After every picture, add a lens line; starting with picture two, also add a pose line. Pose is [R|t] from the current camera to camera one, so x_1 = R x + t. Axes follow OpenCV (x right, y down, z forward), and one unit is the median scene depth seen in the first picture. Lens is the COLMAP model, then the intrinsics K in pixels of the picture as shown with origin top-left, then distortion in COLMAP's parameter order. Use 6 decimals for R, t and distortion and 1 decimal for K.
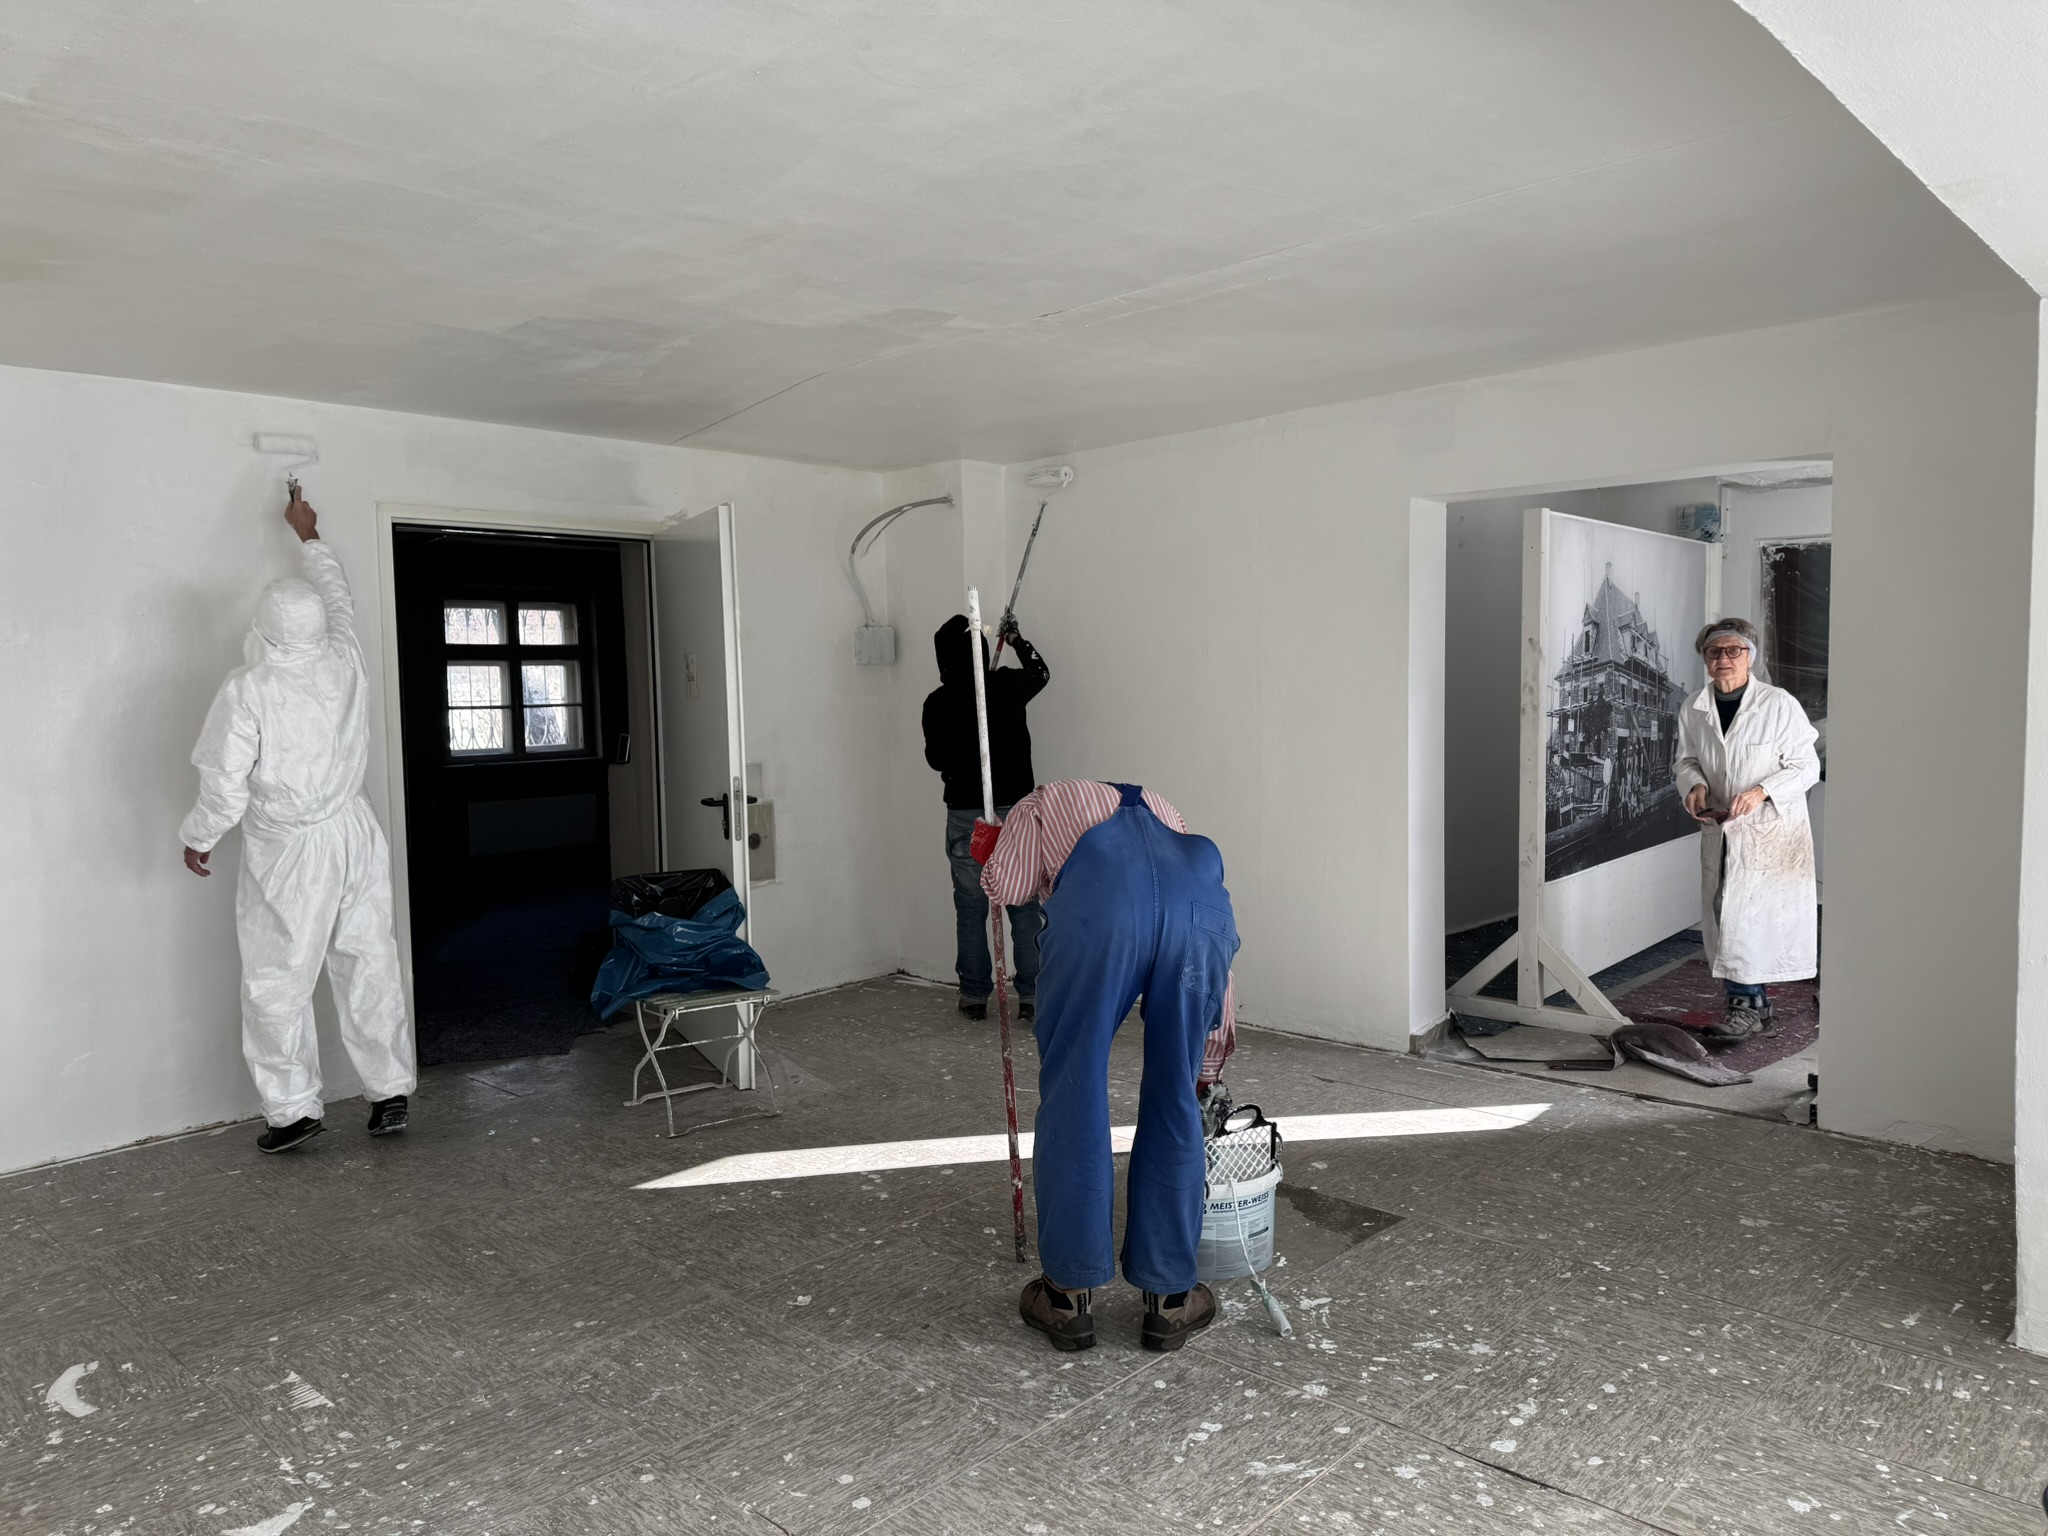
lens RADIAL K [[1430.9, 0, 1024.0], [0, 1430.9, 768.0], [0, 0, 1]] dist [0.002104, -0.005039]
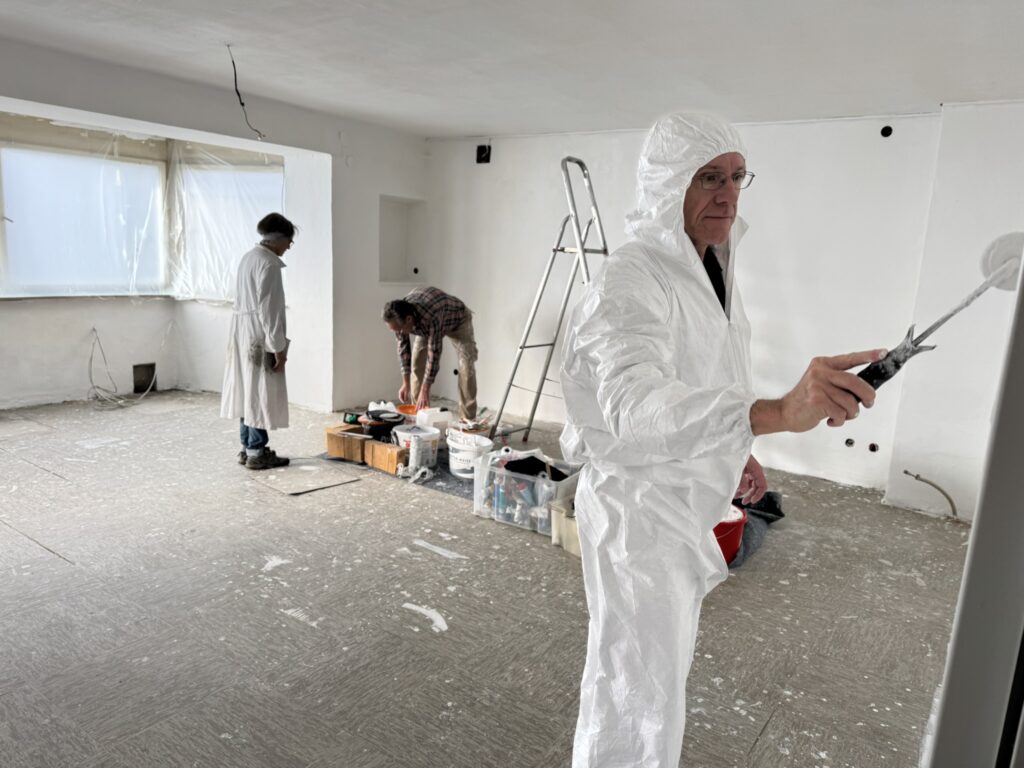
lens RADIAL K [[707.8, 0, 512.8], [0, 707.8, 412.7], [0, 0, 1]] dist [0.001689, -0.044574]
pose [[-0.988768, -0.001656, -0.149449, -0.636192], [-0.044470, 0.957911, 0.283599, -0.097520], [0.142689, 0.287060, -0.947226, 1.836027]]
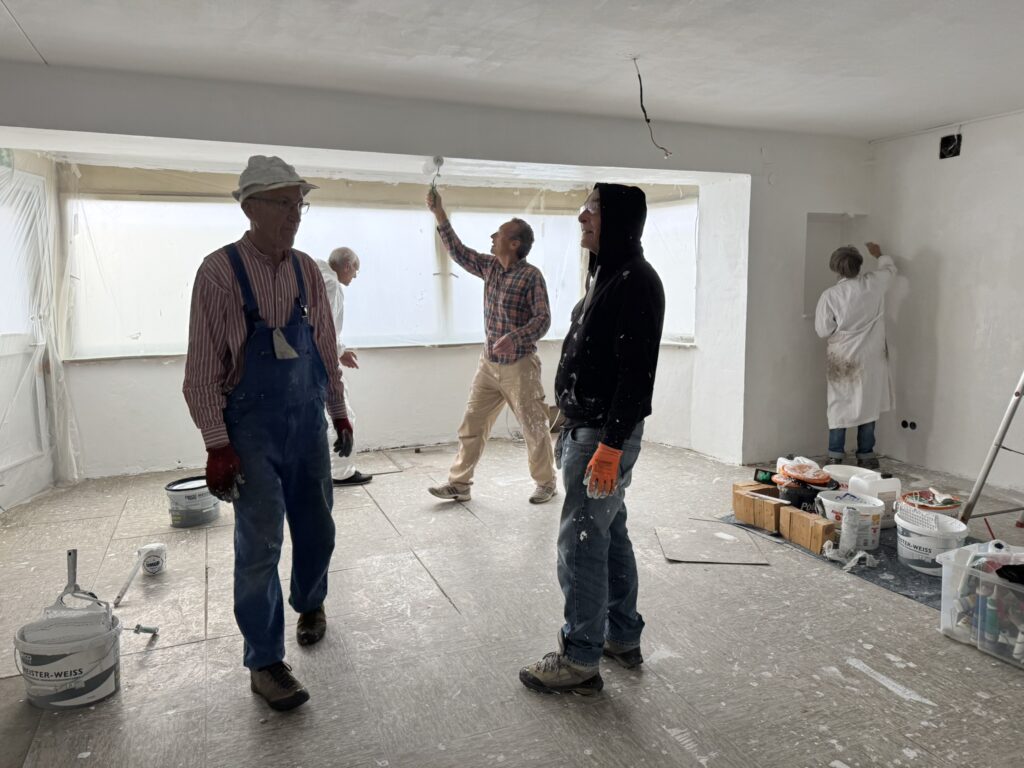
lens RADIAL K [[715.4, 0, 512.0], [0, 715.4, 384.0], [0, 0, 1]] dist [0.002104, -0.005039]
pose [[-0.913918, -0.022720, 0.405263, -0.622548], [0.056673, 0.981510, 0.182830, -0.060845], [-0.401924, 0.190059, -0.895732, 1.639728]]
